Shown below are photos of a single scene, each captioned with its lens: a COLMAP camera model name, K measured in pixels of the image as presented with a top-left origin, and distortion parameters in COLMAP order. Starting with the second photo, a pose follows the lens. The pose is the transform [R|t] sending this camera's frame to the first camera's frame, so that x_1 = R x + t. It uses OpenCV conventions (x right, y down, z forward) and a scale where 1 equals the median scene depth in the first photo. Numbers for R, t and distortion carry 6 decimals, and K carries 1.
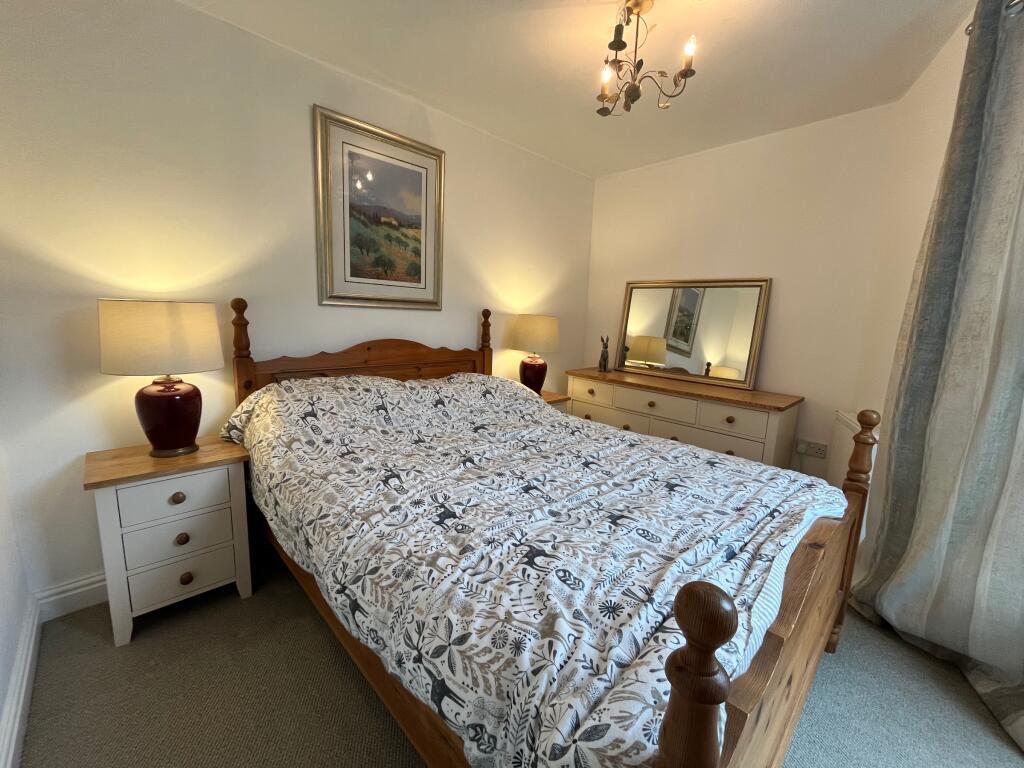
lens RADIAL K [[415.4, 0, 507.7], [0, 415.4, 380.0], [0, 0, 1]] dist [-0.001484, 0.000877]
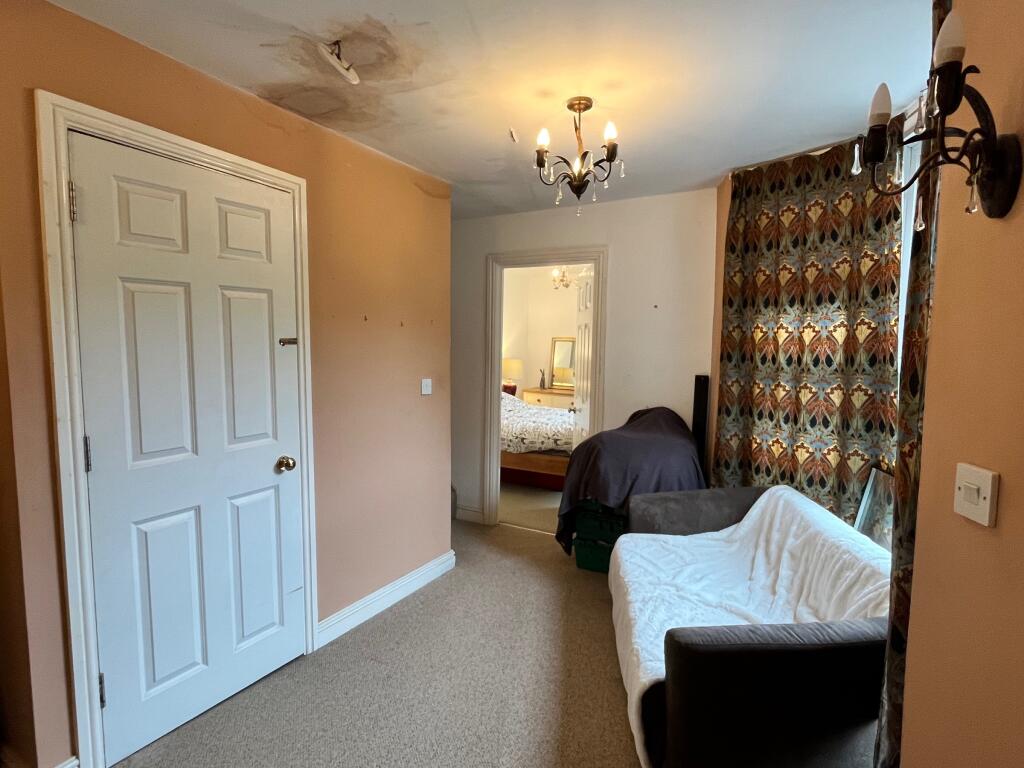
lens RADIAL K [[565.5, 0, 512.3], [0, 565.5, 386.8], [0, 0, 1]] dist [-0.000738, 0.000743]
pose [[0.954210, -0.041146, 0.296296, -1.171407], [0.060511, 0.996568, -0.056482, 0.190054], [-0.292955, 0.071825, 0.953425, -2.409225]]
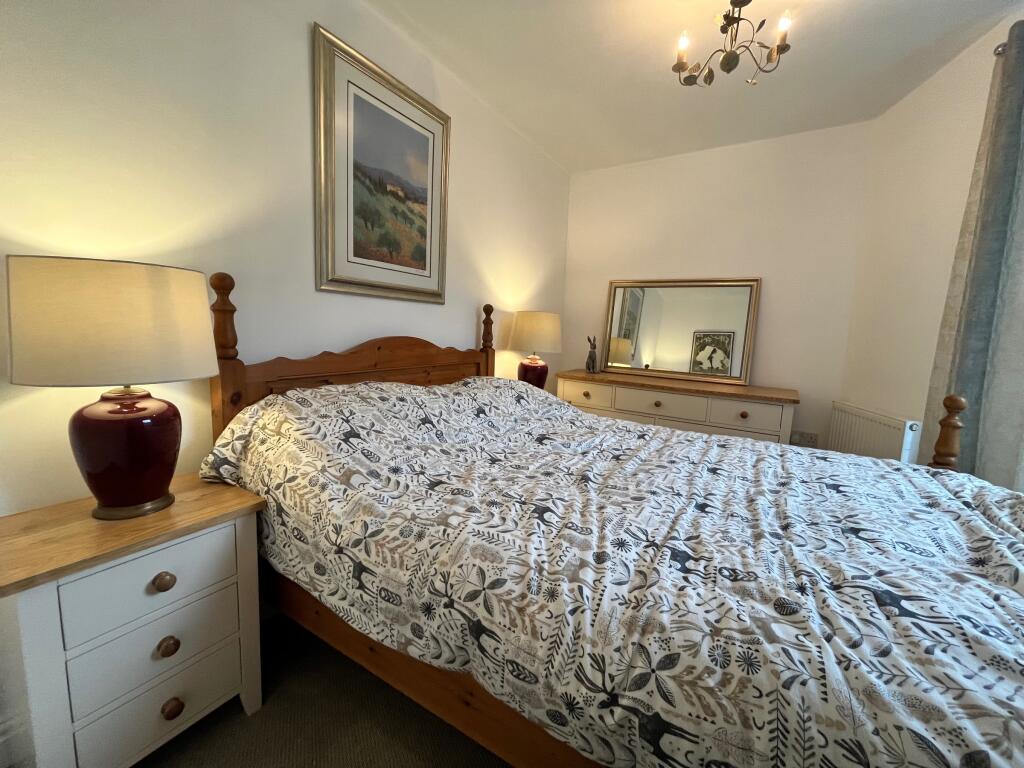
lens RADIAL K [[415.4, 0, 504.9], [0, 415.4, 380.6], [0, 0, 1]] dist [-0.001484, 0.000877]
pose [[0.966681, -0.030862, 0.254115, -0.411476], [0.036319, 0.999199, -0.016811, 0.010948], [-0.253393, 0.025480, 0.967028, 0.241530]]
